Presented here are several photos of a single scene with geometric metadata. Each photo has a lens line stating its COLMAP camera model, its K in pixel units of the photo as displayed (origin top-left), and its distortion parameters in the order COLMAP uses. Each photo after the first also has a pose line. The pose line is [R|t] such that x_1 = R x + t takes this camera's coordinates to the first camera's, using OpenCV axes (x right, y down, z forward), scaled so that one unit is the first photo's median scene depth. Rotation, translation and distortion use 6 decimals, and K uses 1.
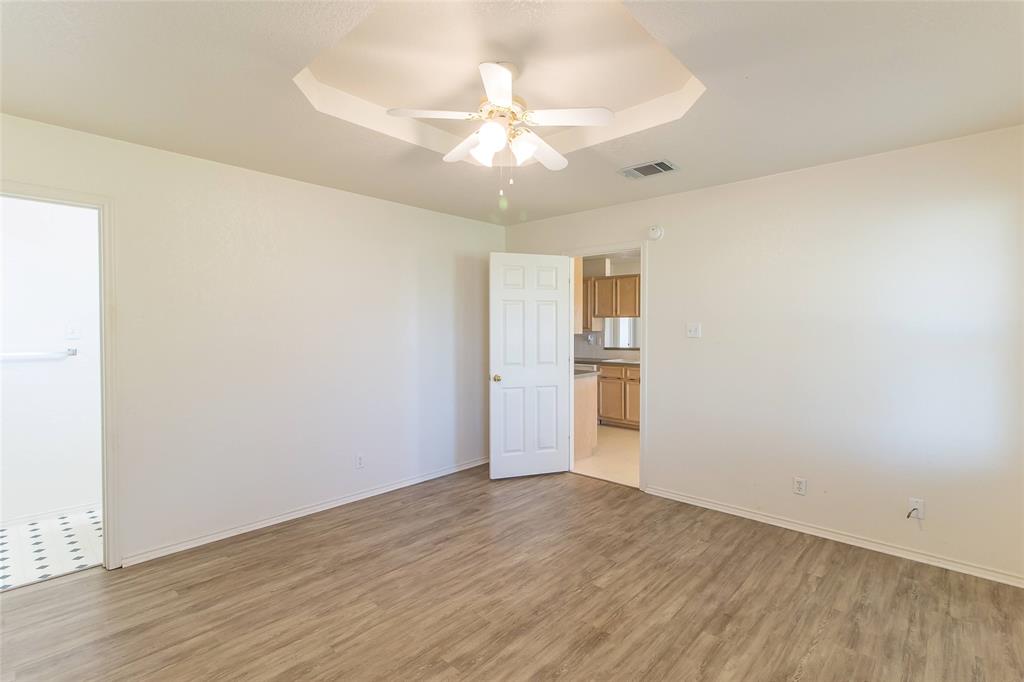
lens RADIAL K [[477.1, 0, 512.3], [0, 477.1, 337.1], [0, 0, 1]] dist [0.001852, 0.000335]
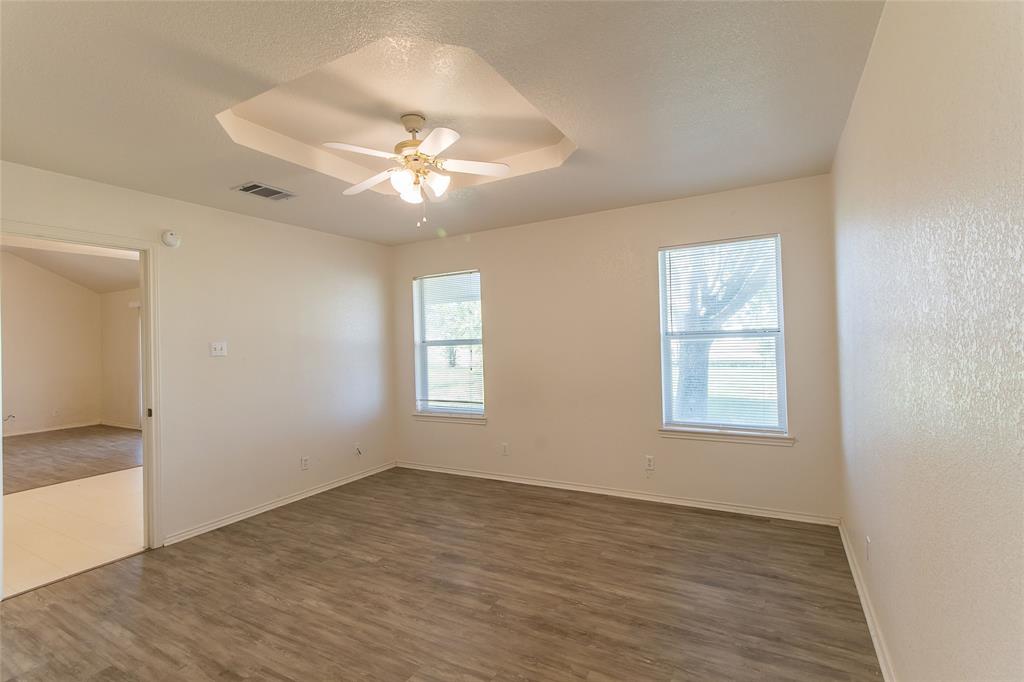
lens RADIAL K [[477.1, 0, 512.3], [0, 477.1, 337.1], [0, 0, 1]] dist [0.001852, 0.000335]
pose [[-0.229987, 0.013006, 0.973107, -0.922913], [0.043856, 0.999033, -0.002987, -0.010533], [-0.972205, 0.041989, -0.230335, 0.811138]]
